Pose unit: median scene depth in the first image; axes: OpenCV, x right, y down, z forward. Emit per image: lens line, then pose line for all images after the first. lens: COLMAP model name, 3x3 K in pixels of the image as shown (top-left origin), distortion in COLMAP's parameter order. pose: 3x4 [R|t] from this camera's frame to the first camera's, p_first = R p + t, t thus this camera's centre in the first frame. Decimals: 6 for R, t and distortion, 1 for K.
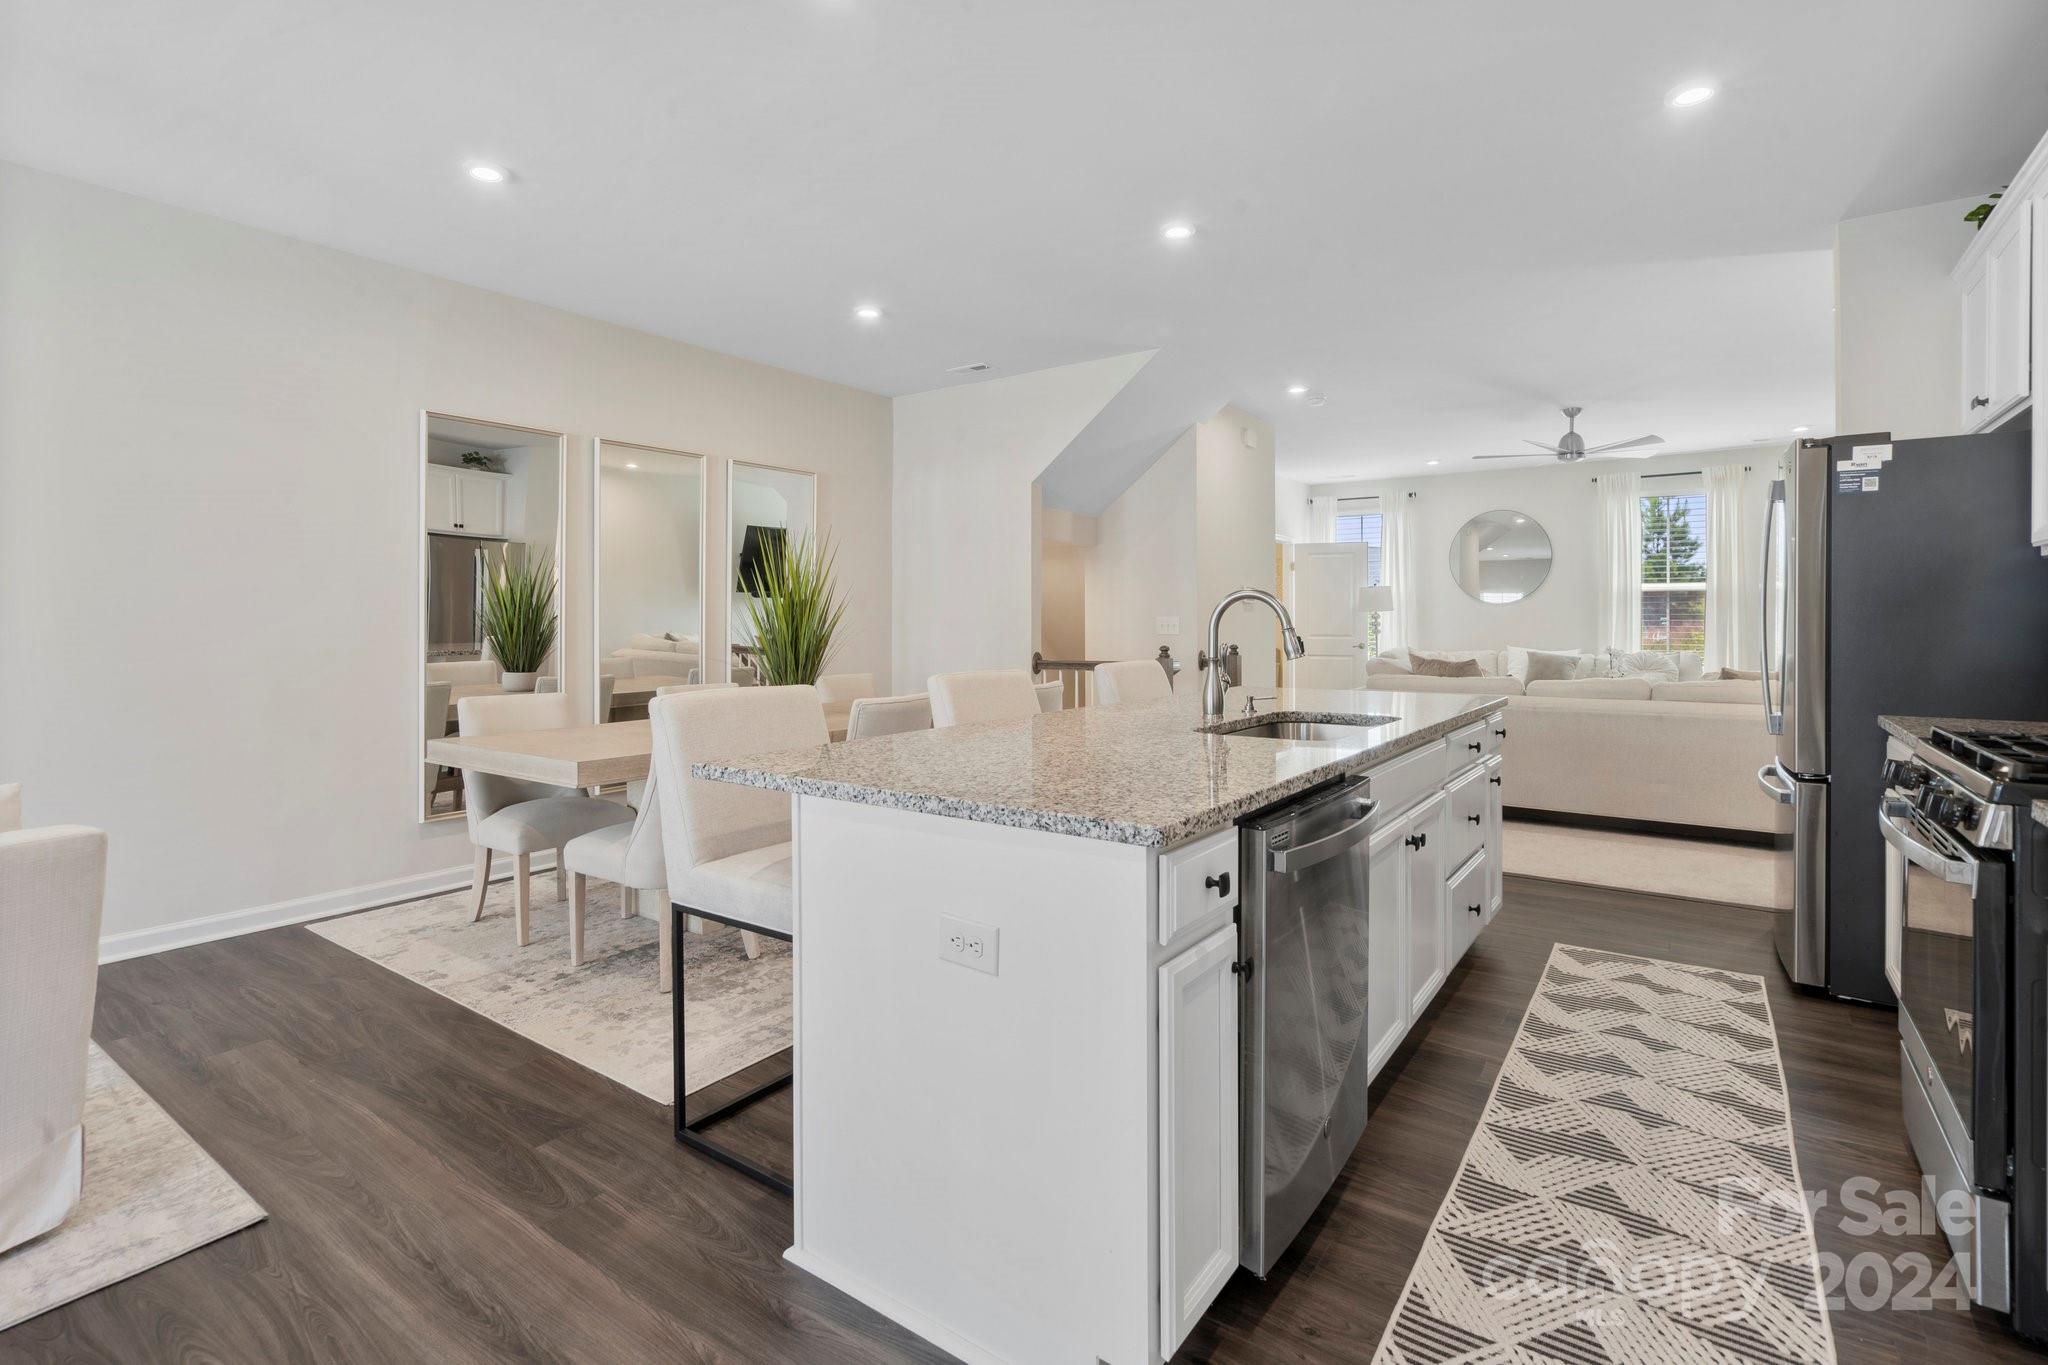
lens RADIAL K [[963.8, 0, 1016.6], [0, 963.8, 615.5], [0, 0, 1]] dist [-0.001935, -0.000769]
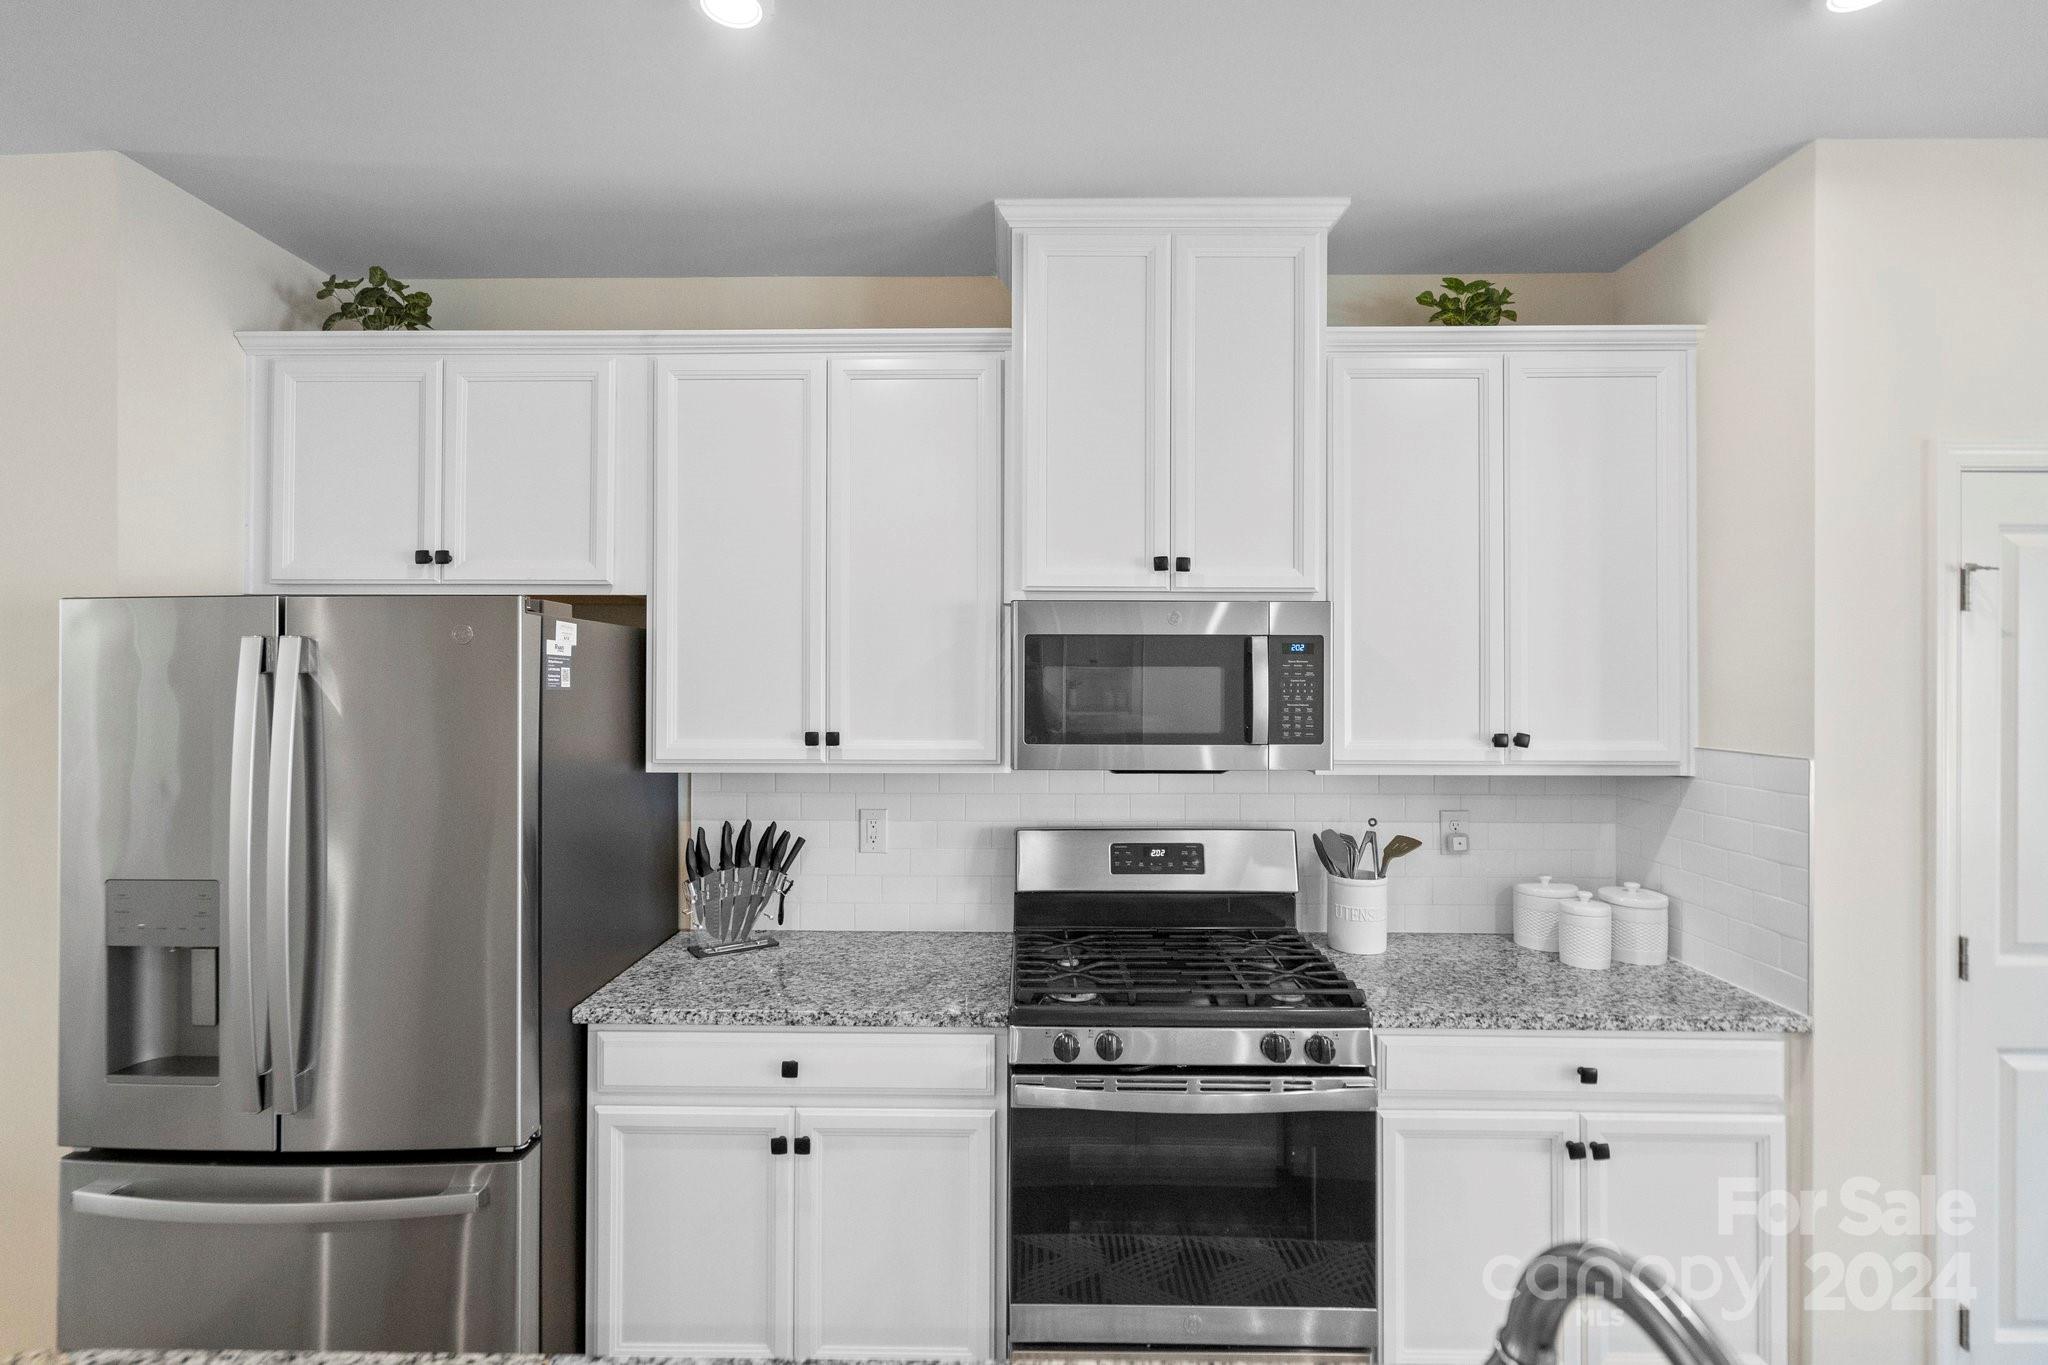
lens RADIAL K [[945.4, 0, 1017.2], [0, 945.4, 673.2], [0, 0, 1]] dist [-0.001392, -0.000174]
pose [[-0.565111, 0.000052, 0.825015, 0.087823], [-0.007247, 0.999961, -0.005027, -0.085945], [-0.824983, -0.008820, -0.565089, 0.695054]]
